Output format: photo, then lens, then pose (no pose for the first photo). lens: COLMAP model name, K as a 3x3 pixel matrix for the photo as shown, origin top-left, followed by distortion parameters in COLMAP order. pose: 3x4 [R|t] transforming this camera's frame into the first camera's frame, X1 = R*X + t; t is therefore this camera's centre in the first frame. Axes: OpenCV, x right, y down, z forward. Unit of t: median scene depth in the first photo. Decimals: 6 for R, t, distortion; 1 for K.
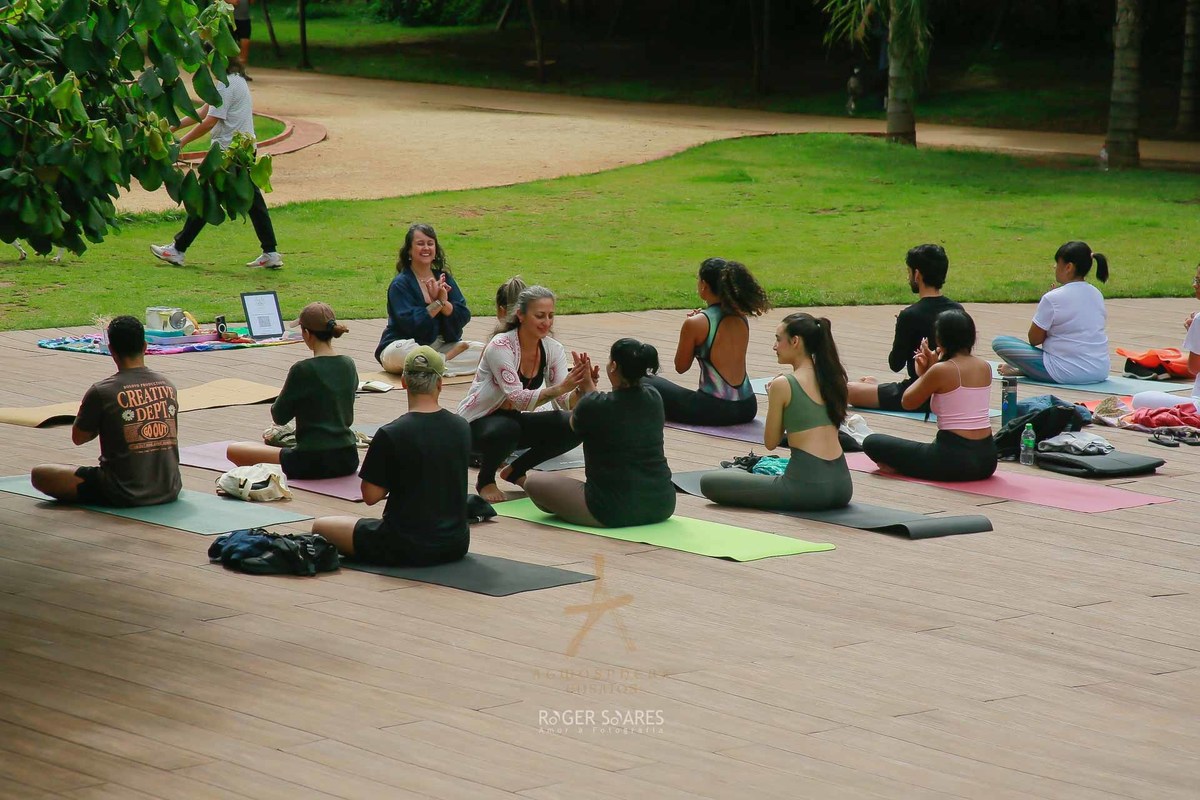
lens RADIAL K [[4151.9, 0, 600.0], [0, 4151.9, 400.0], [0, 0, 1]] dist [1.231703, -0.245638]
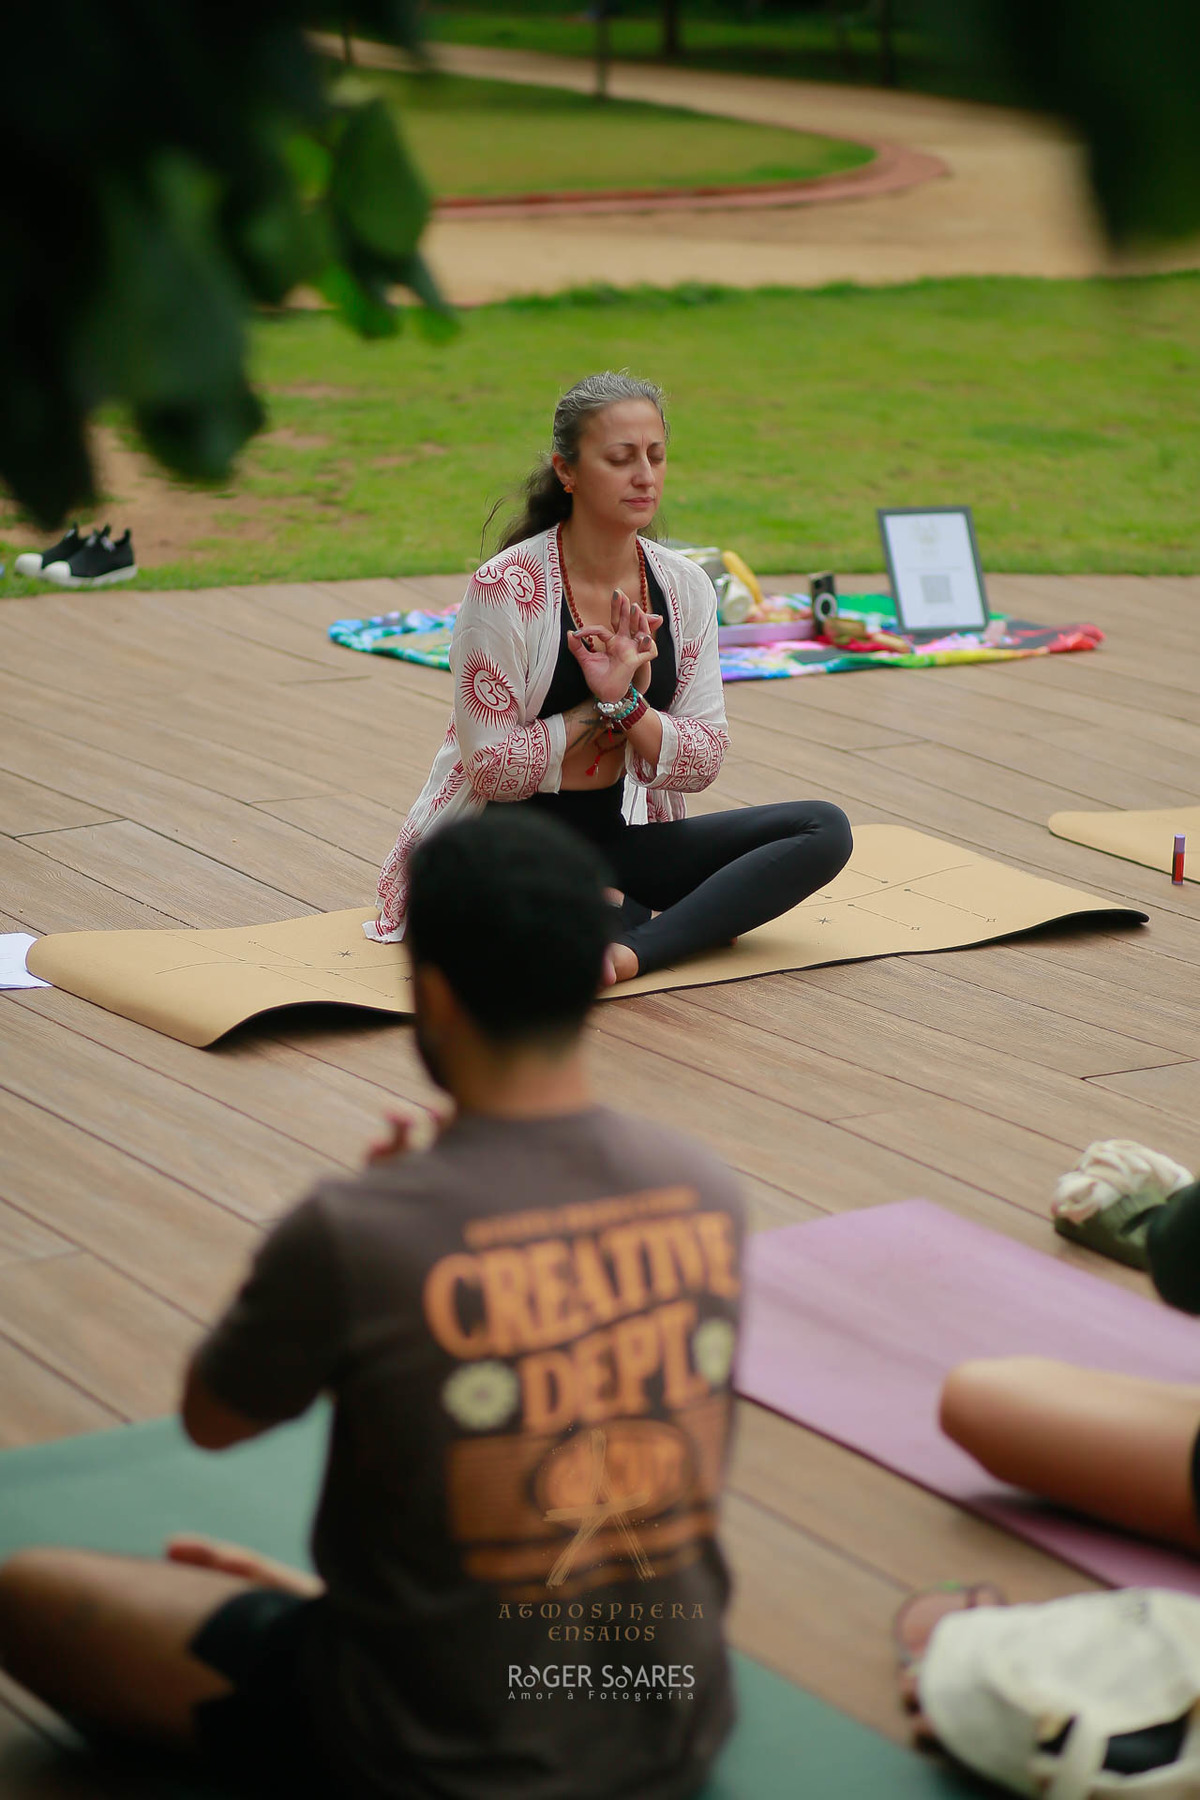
lens RADIAL K [[4359.9, 0, 600.0], [0, 4359.9, 900.0], [0, 0, 1]] dist [-0.159306, -0.623355]
pose [[0.991623, 0.071681, -0.107451, -0.068336], [-0.061483, 0.993539, 0.095396, -0.027131], [0.113595, -0.087990, 0.989623, 0.633183]]
